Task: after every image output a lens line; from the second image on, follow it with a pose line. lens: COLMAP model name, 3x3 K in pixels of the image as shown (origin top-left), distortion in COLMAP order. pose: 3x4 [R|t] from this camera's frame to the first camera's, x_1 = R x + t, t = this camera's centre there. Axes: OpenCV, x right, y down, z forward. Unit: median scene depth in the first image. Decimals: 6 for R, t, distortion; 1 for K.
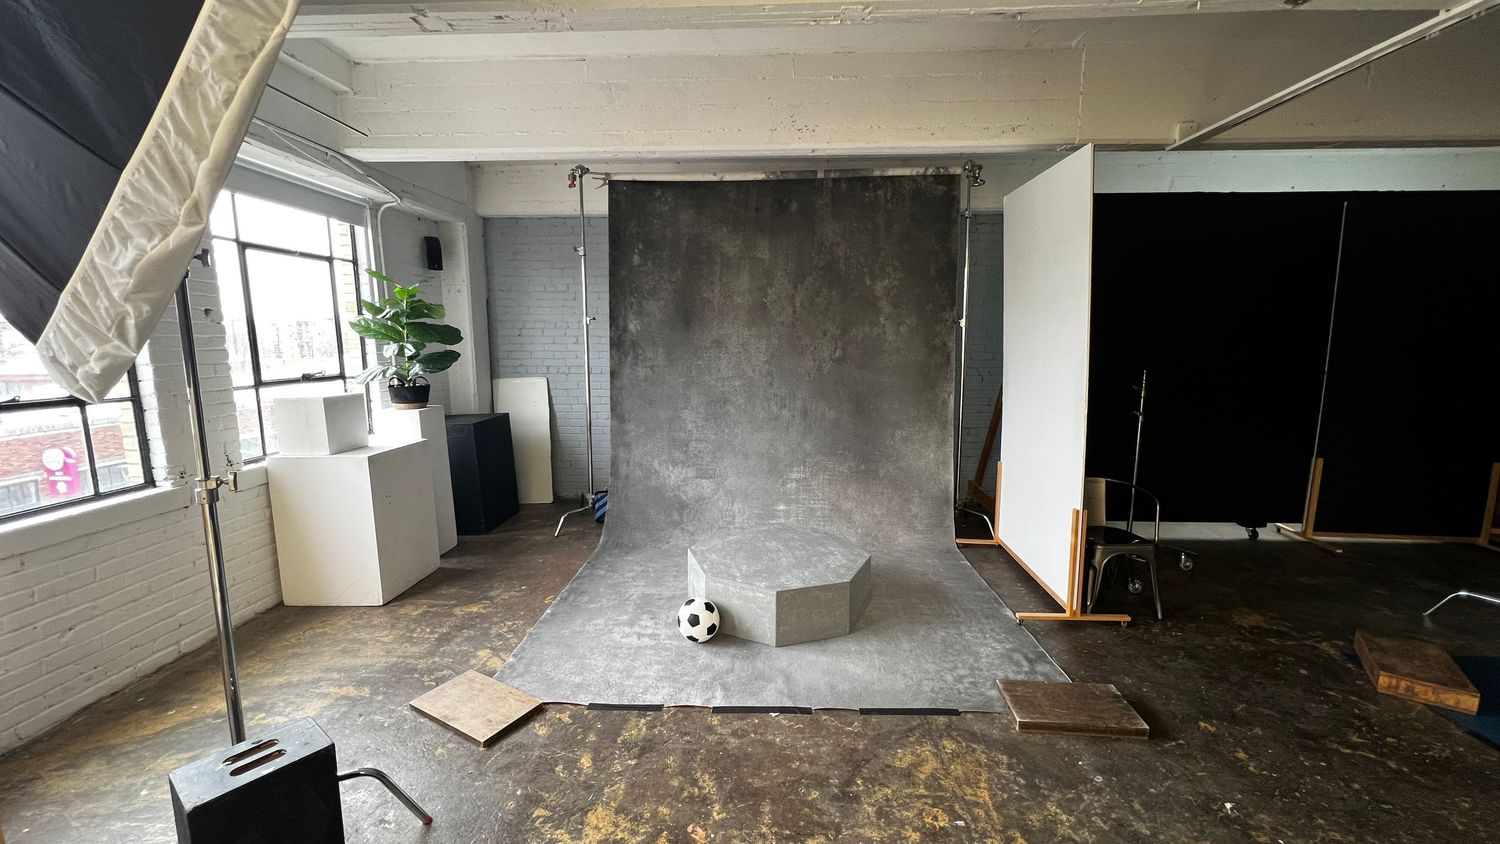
lens RADIAL K [[605.6, 0, 750.0], [0, 605.6, 422.0], [0, 0, 1]] dist [0.000610, -0.000024]
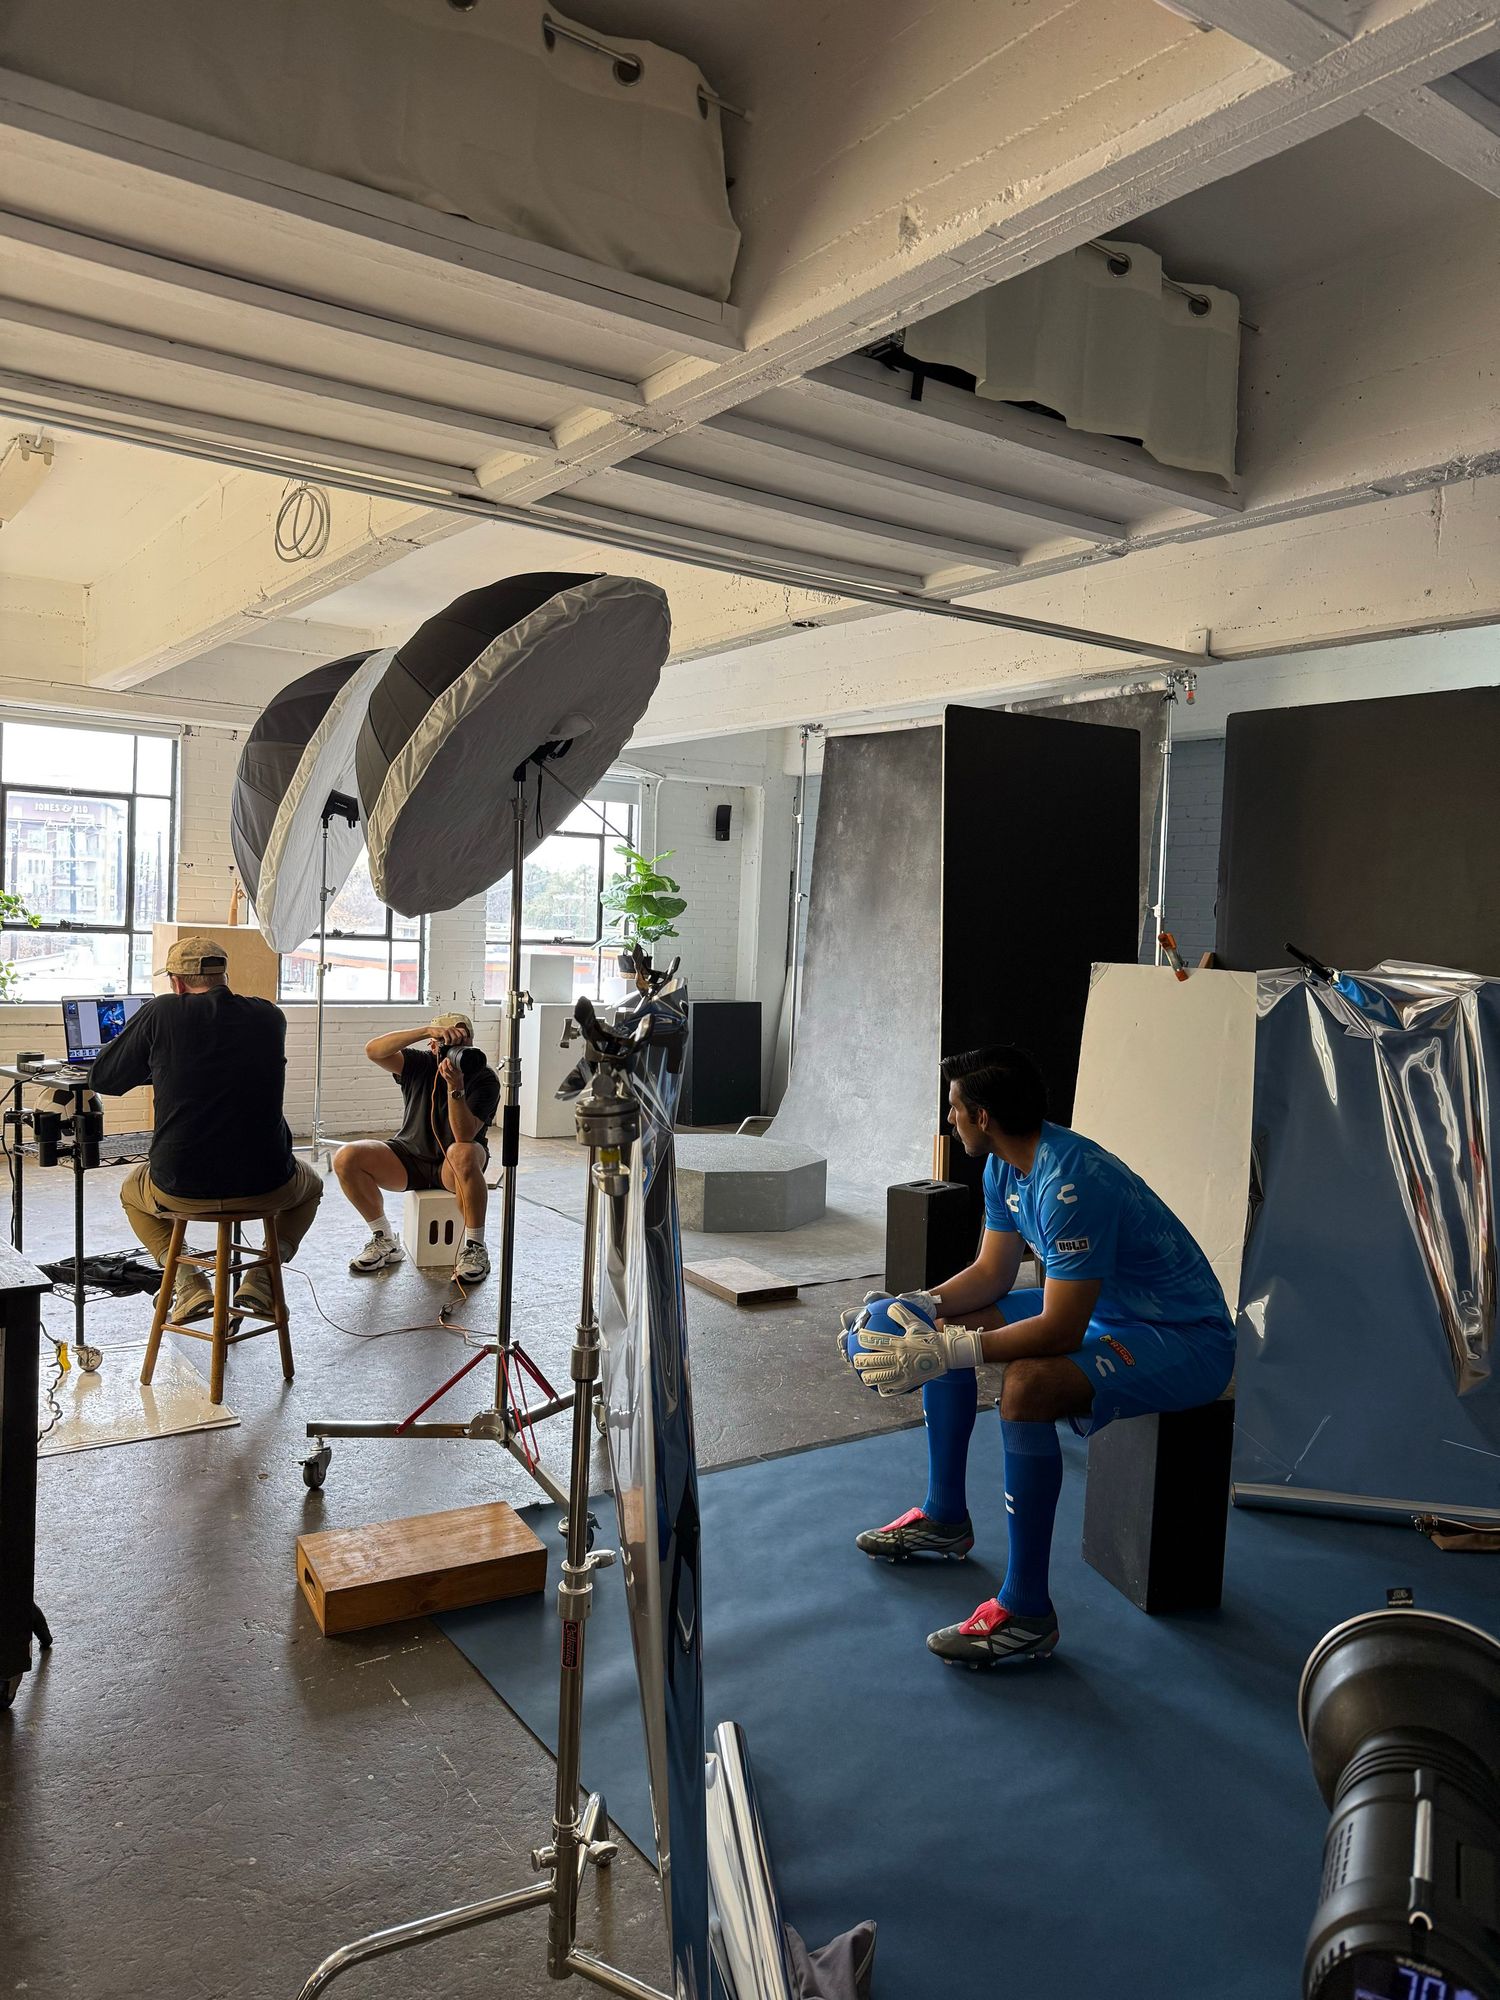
lens RADIAL K [[1439.9, 0, 750.0], [0, 1439.9, 1000.0], [0, 0, 1]] dist [0.067577, 0.000144]
pose [[0.596388, 0.074121, -0.799267, 1.506896], [-0.156313, 0.987389, -0.025070, 0.043021], [0.787329, 0.139887, 0.600453, -0.296782]]
